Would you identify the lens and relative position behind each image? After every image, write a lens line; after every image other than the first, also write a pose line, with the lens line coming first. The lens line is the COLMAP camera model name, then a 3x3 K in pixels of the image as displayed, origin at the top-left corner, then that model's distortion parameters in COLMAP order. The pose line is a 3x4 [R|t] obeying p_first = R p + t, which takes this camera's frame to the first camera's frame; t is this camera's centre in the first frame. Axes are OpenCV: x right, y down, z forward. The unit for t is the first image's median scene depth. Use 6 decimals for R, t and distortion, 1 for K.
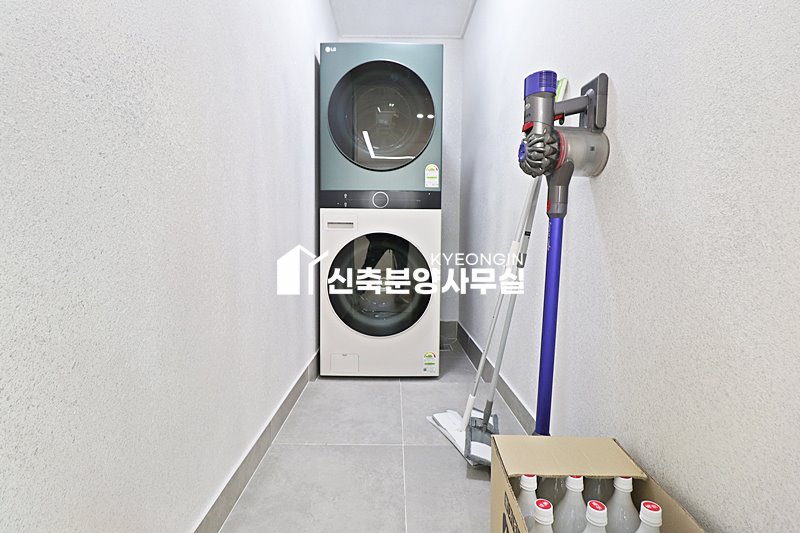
lens RADIAL K [[382.2, 0, 399.6], [0, 382.2, 259.7], [0, 0, 1]] dist [-0.017713, -0.000568]
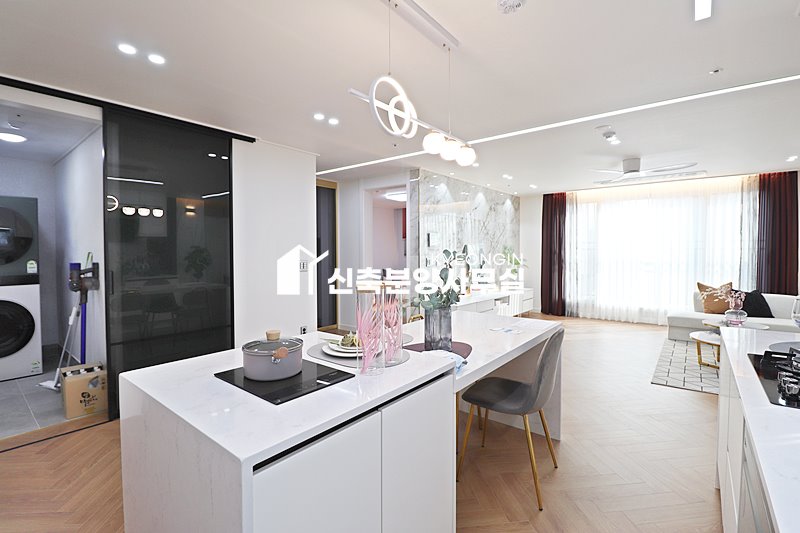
lens RADIAL K [[382.2, 0, 399.6], [0, 382.2, 259.7], [0, 0, 1]] dist [-0.017713, -0.000568]
pose [[0.653440, -0.029439, 0.756406, -0.130389], [0.046182, 0.998933, -0.001018, -0.170406], [-0.755568, 0.035597, 0.654102, -1.566255]]
